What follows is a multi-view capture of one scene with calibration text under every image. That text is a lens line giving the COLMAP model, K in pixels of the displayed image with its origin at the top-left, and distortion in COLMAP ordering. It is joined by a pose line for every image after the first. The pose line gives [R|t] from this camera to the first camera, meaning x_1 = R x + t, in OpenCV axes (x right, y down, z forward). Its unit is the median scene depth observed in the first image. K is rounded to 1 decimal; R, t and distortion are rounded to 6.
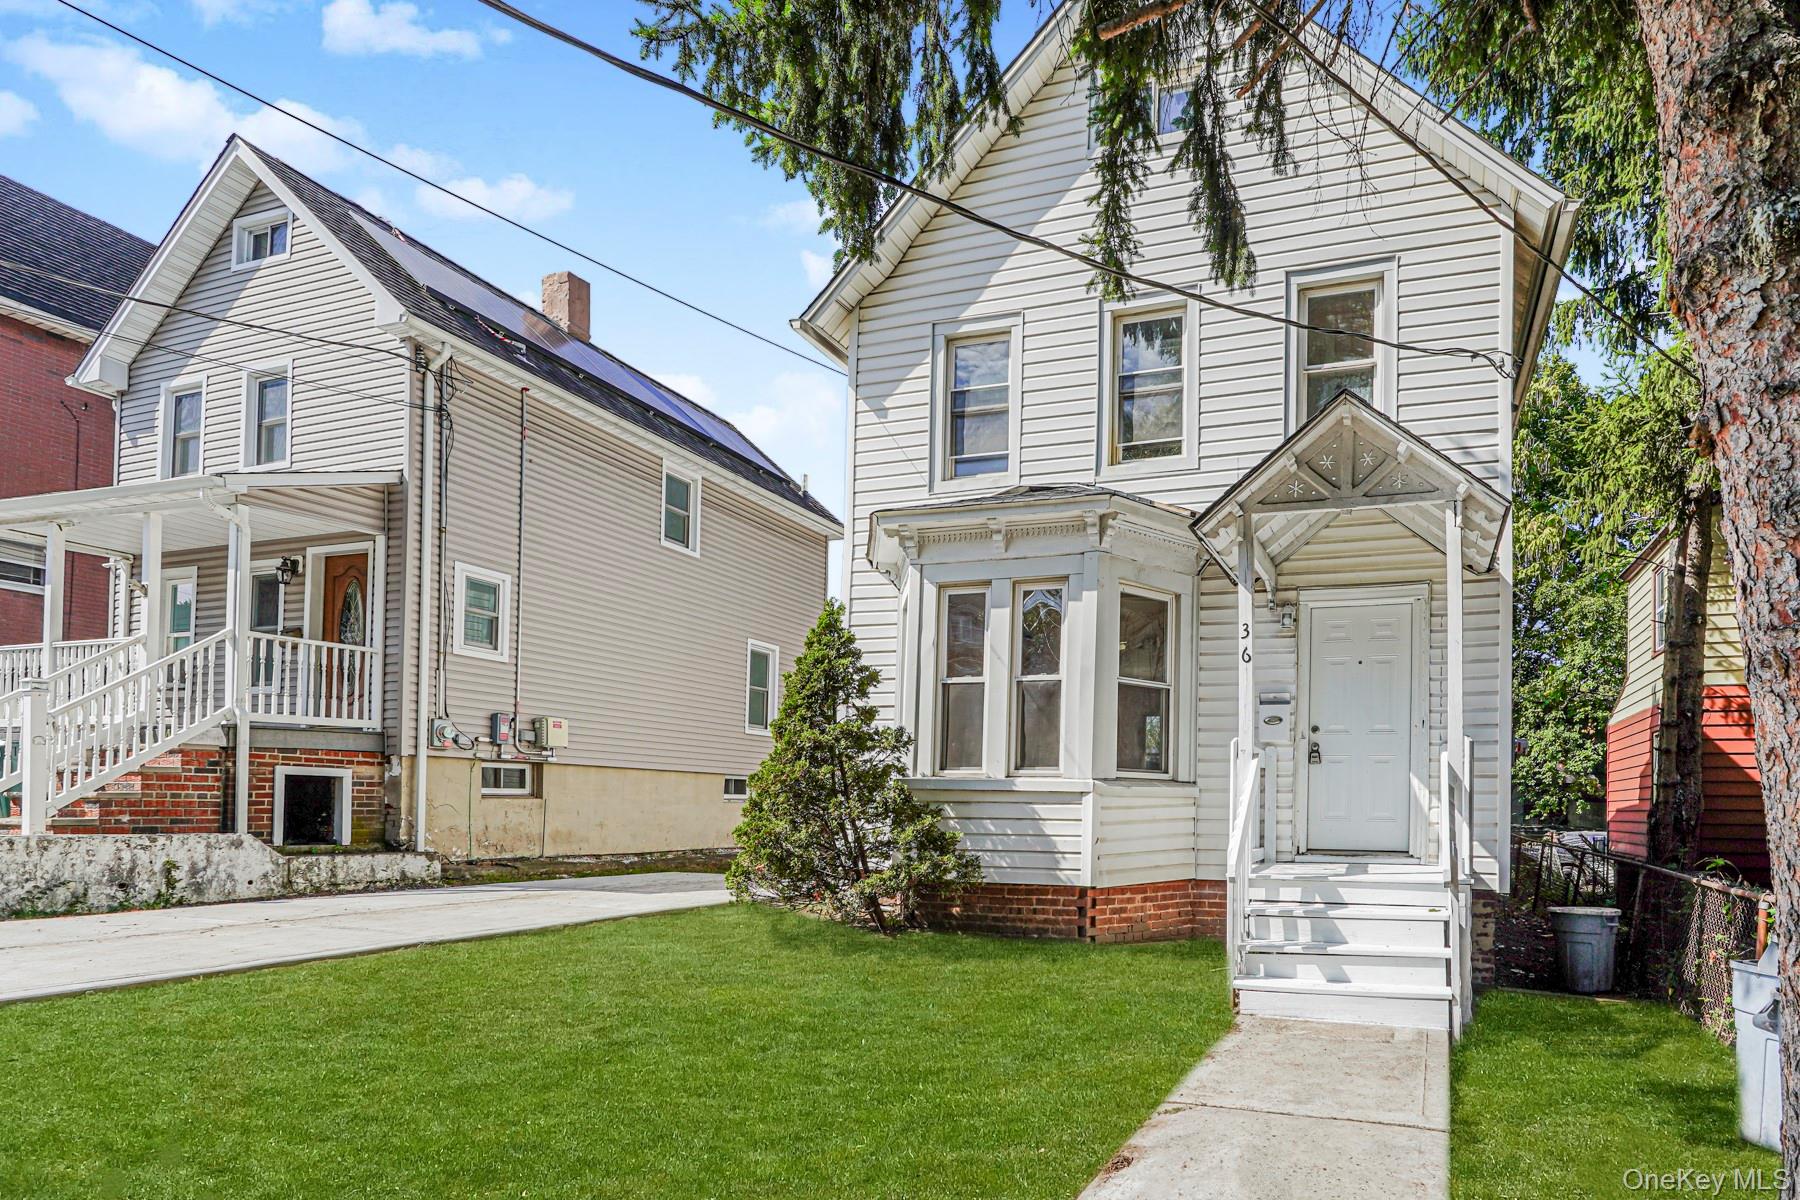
lens RADIAL K [[1049.0, 0, 901.5], [0, 1049.0, 702.1], [0, 0, 1]] dist [-0.005469, 0.001848]
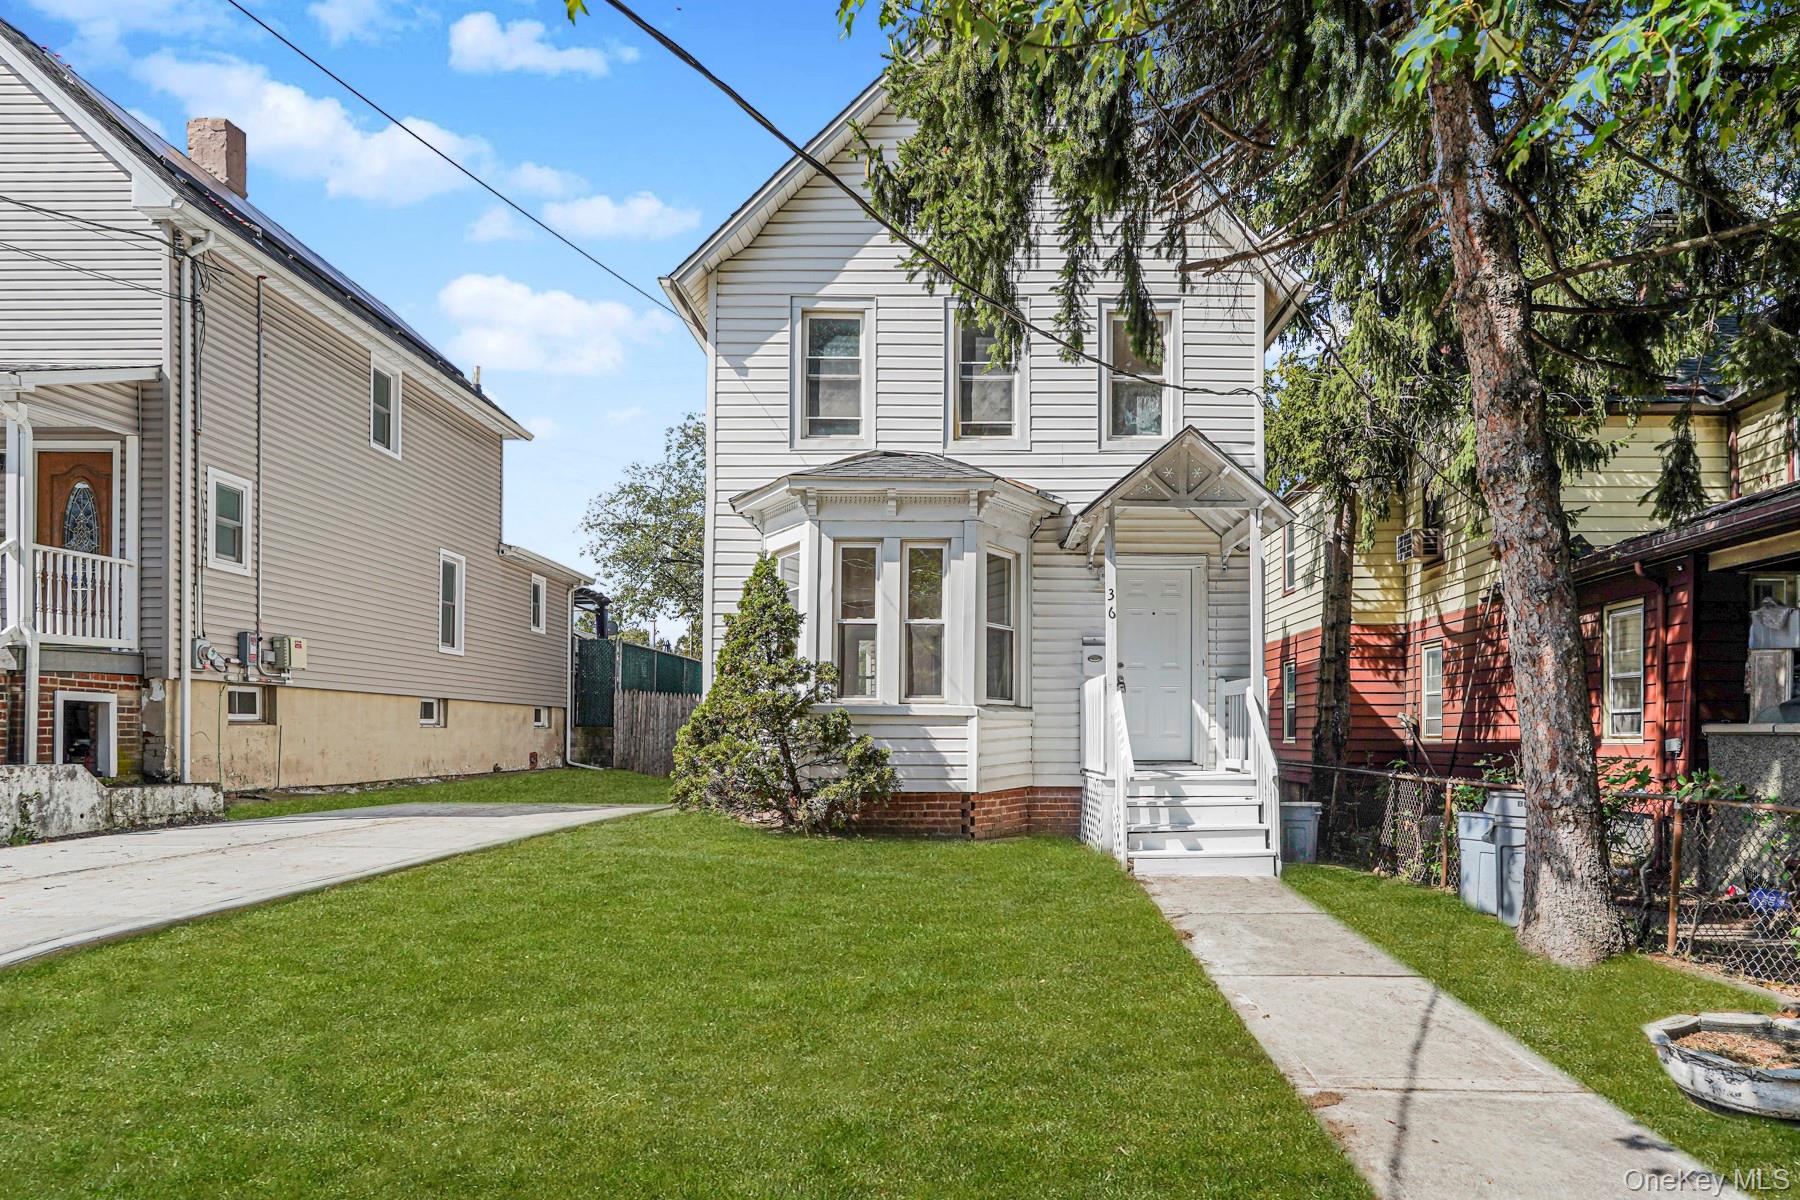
lens RADIAL K [[1095.0, 0, 900.0], [0, 1095.0, 600.0], [0, 0, 1]] dist [-0.000350, -0.000473]
pose [[0.955265, 0.026668, 0.294547, -0.196618], [-0.021176, 0.999538, -0.021821, -0.014535], [-0.294993, 0.014608, 0.955388, -0.145540]]
